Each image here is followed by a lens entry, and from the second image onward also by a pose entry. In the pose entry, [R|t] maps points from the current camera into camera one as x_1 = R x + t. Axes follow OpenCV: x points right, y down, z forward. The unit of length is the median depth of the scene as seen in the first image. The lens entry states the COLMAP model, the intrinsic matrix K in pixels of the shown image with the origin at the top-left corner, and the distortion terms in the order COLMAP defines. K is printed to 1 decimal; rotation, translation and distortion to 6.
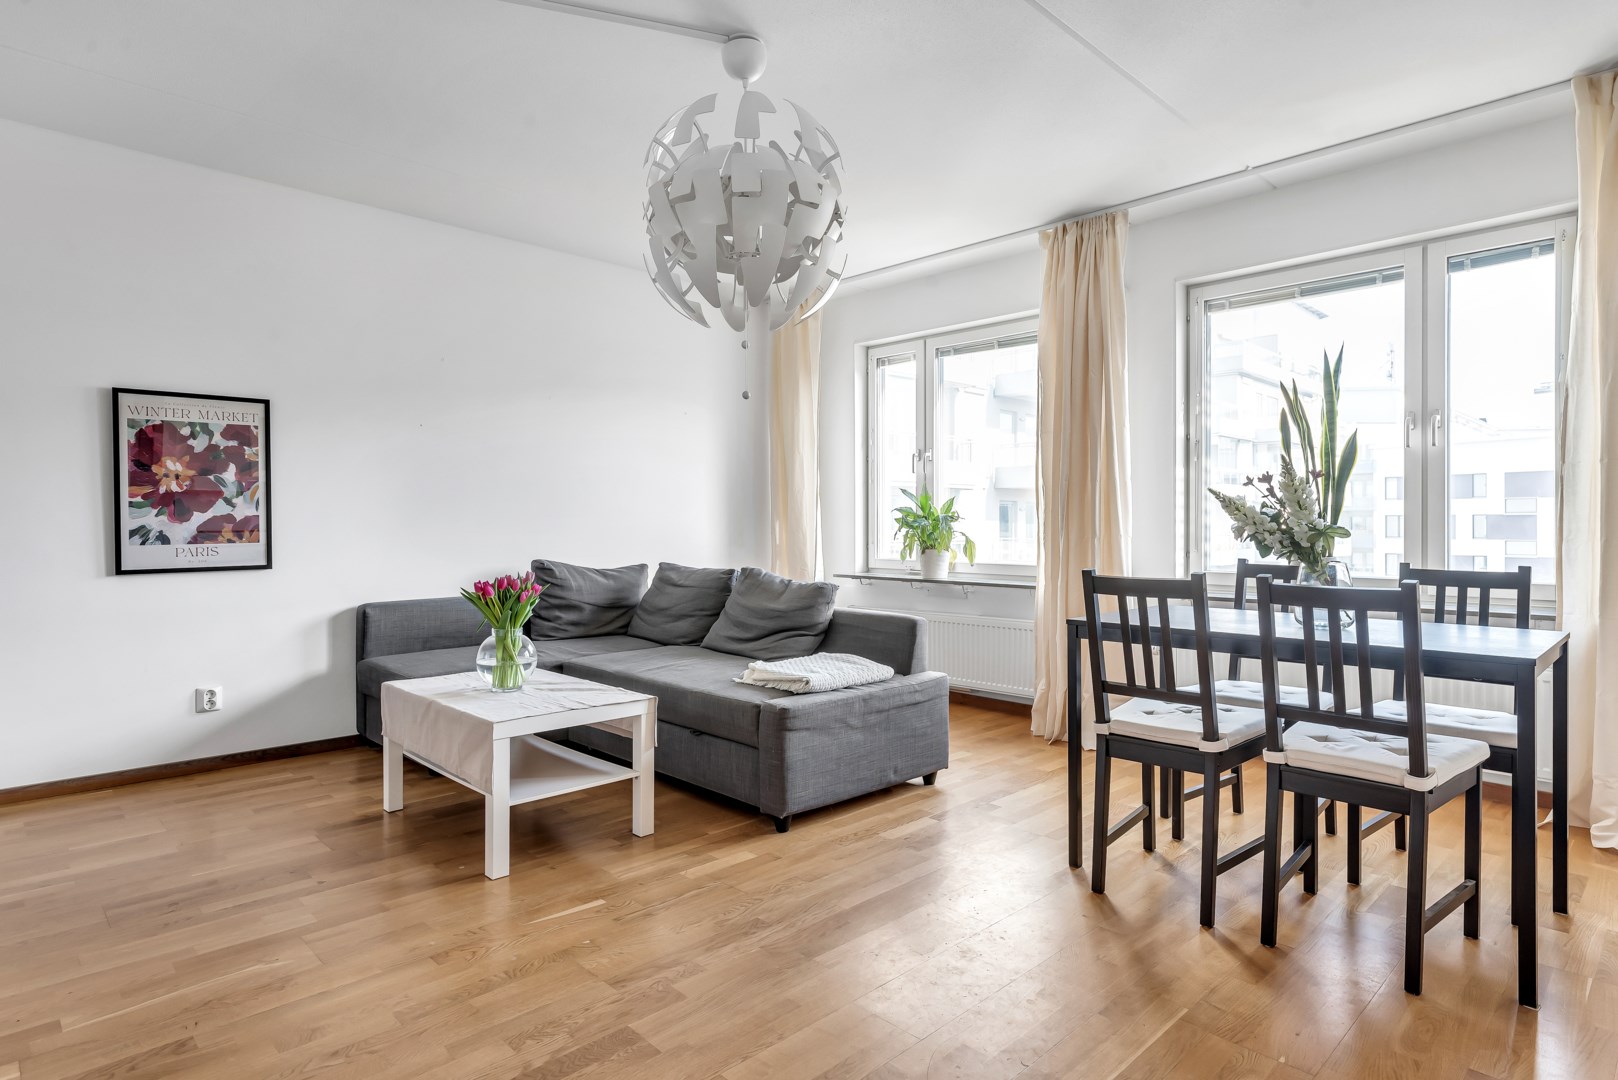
lens RADIAL K [[876.4, 0, 806.0], [0, 876.4, 522.5], [0, 0, 1]] dist [0.020898, -0.005253]
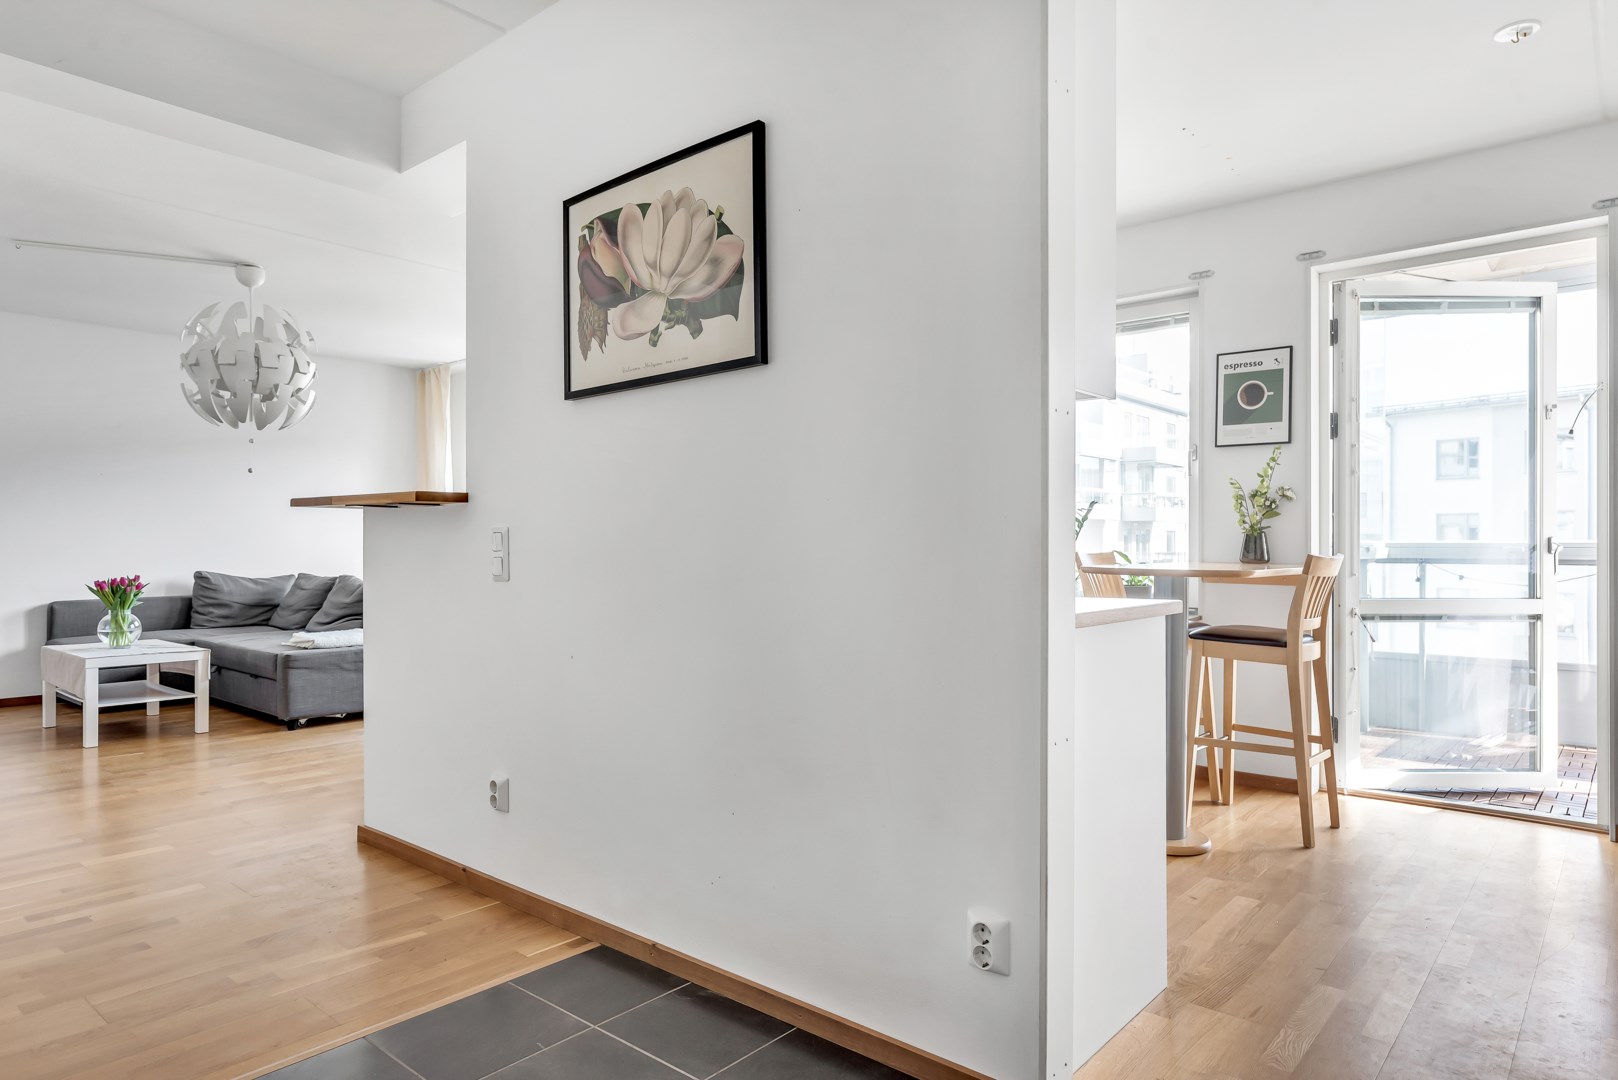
lens RADIAL K [[964.0, 0, 827.7], [0, 964.0, 544.0], [0, 0, 1]] dist [-0.011012, 0.004830]
pose [[0.994518, -0.002076, 0.104541, 0.663398], [0.001731, 0.999993, 0.003388, -0.003823], [-0.104547, -0.003189, 0.994515, -0.763609]]
